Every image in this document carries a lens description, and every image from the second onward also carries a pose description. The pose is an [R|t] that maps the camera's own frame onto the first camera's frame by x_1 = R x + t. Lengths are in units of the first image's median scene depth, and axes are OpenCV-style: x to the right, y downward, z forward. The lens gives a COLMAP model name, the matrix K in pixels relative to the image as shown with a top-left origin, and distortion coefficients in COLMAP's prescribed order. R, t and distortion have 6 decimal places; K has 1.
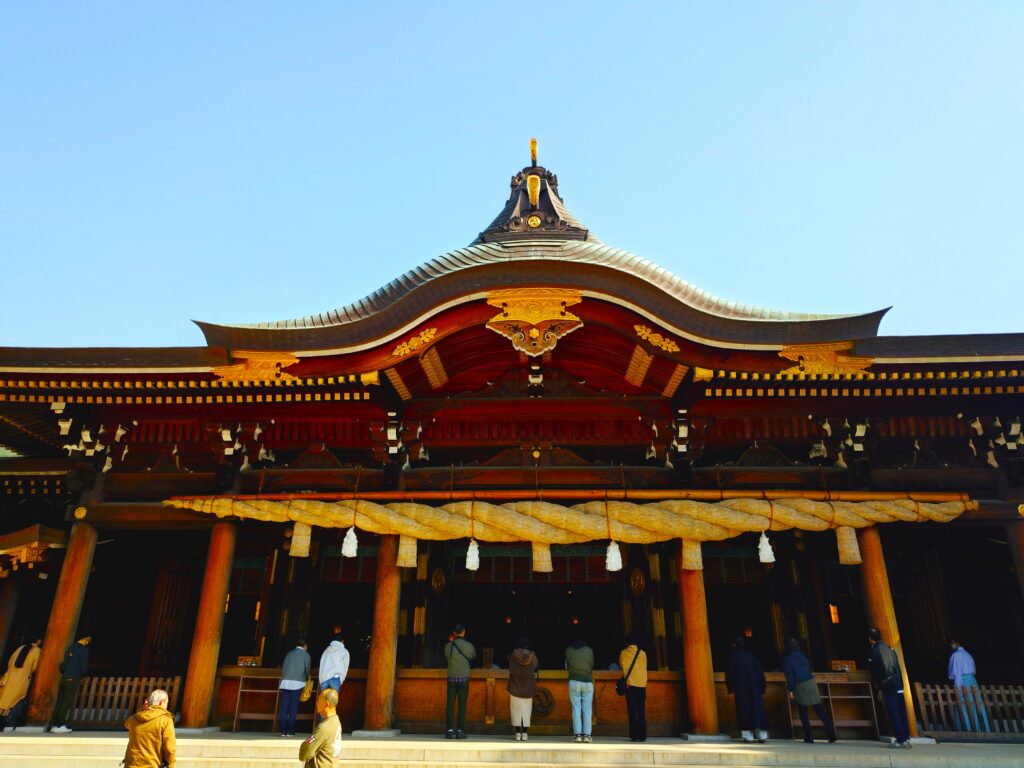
lens RADIAL K [[690.2, 0, 510.9], [0, 690.2, 380.0], [0, 0, 1]] dist [0.022032, -0.001163]
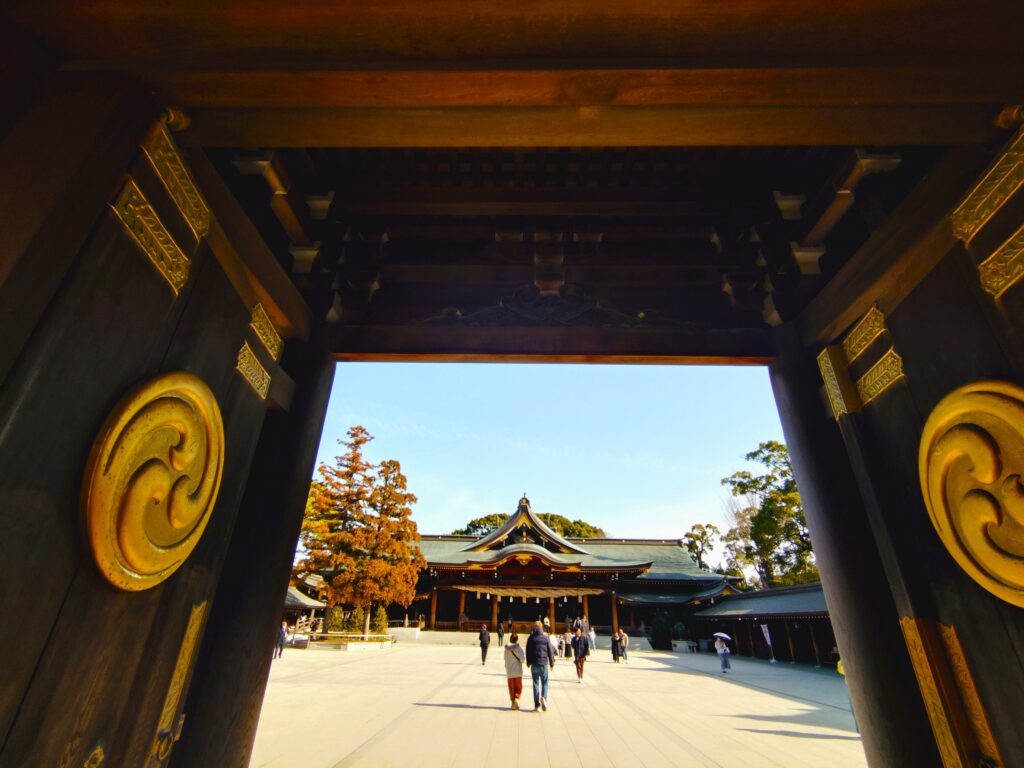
lens RADIAL K [[473.1, 0, 510.6], [0, 473.1, 382.9], [0, 0, 1]] dist [-0.000329, 0.000603]
pose [[0.999660, 0.024312, 0.009461, -0.135954], [-0.023448, 0.996302, -0.082661, -1.106273], [-0.011436, 0.082411, 0.996533, -2.770545]]
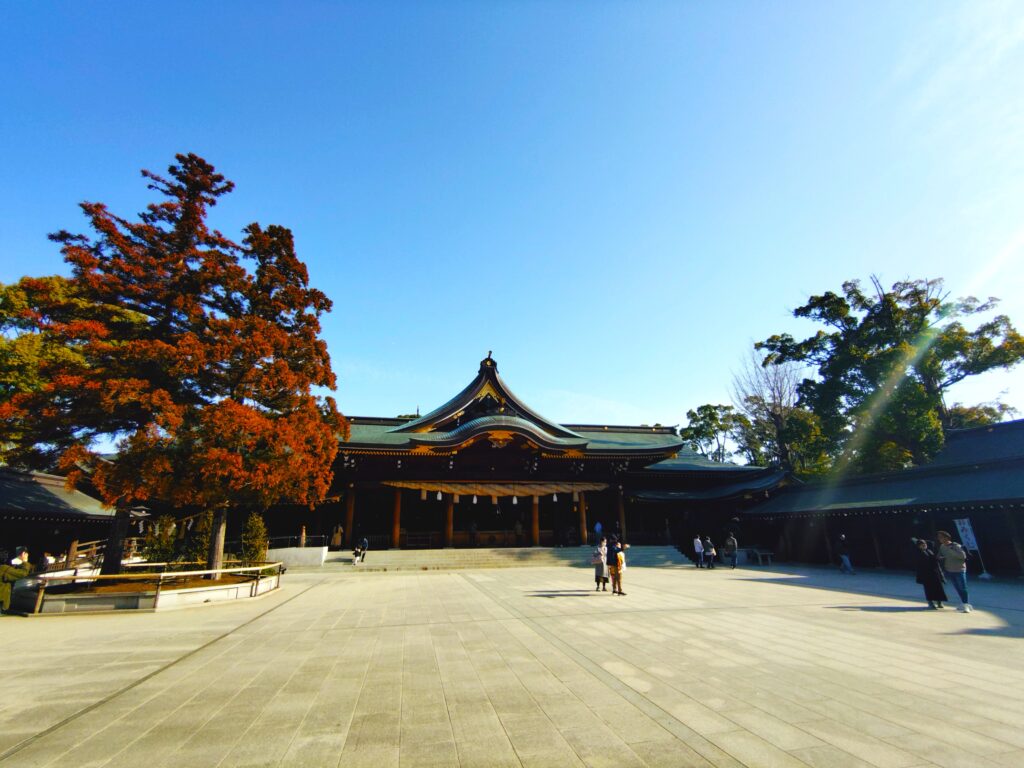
lens RADIAL K [[473.1, 0, 516.1], [0, 473.1, 386.2], [0, 0, 1]] dist [-0.000329, 0.000603]
pose [[0.967960, 0.057543, 0.244423, -0.470483], [-0.077858, 0.994194, 0.074278, -0.505089], [-0.238729, -0.090929, 0.966820, -1.296359]]
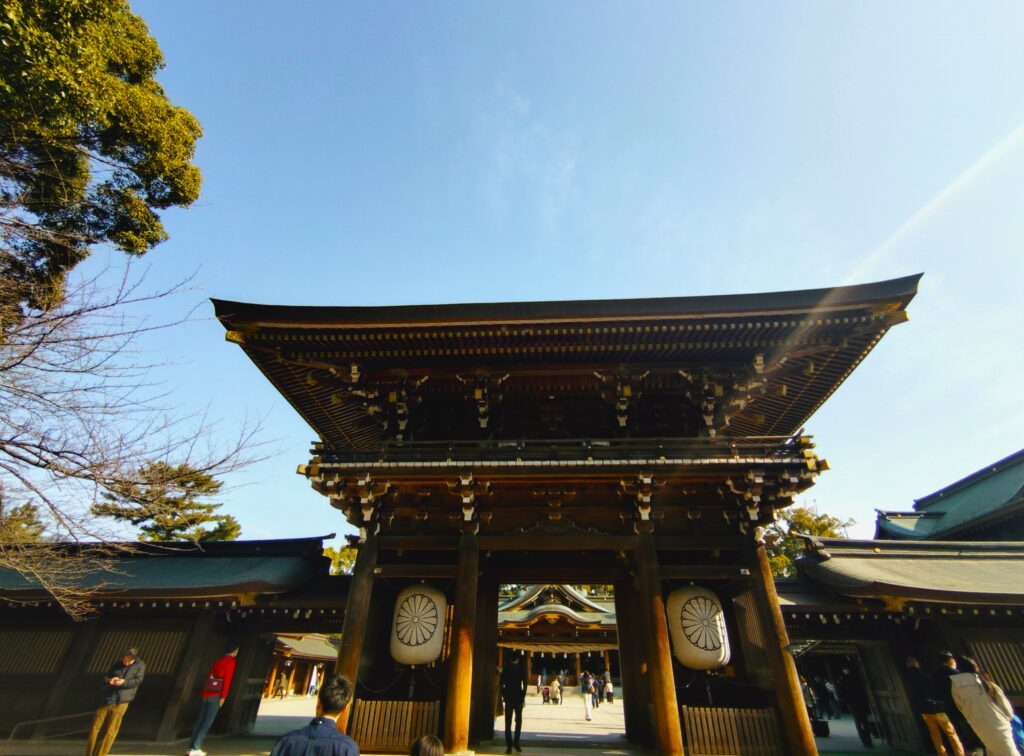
lens RADIAL K [[472.7, 0, 518.4], [0, 472.7, 376.2], [0, 0, 1]] dist [-0.000836, -0.000031]
pose [[0.999828, -0.000286, -0.018567, -0.191558], [-0.003189, 0.982380, -0.186869, -1.403070], [0.018293, 0.186896, 0.982209, -3.622726]]
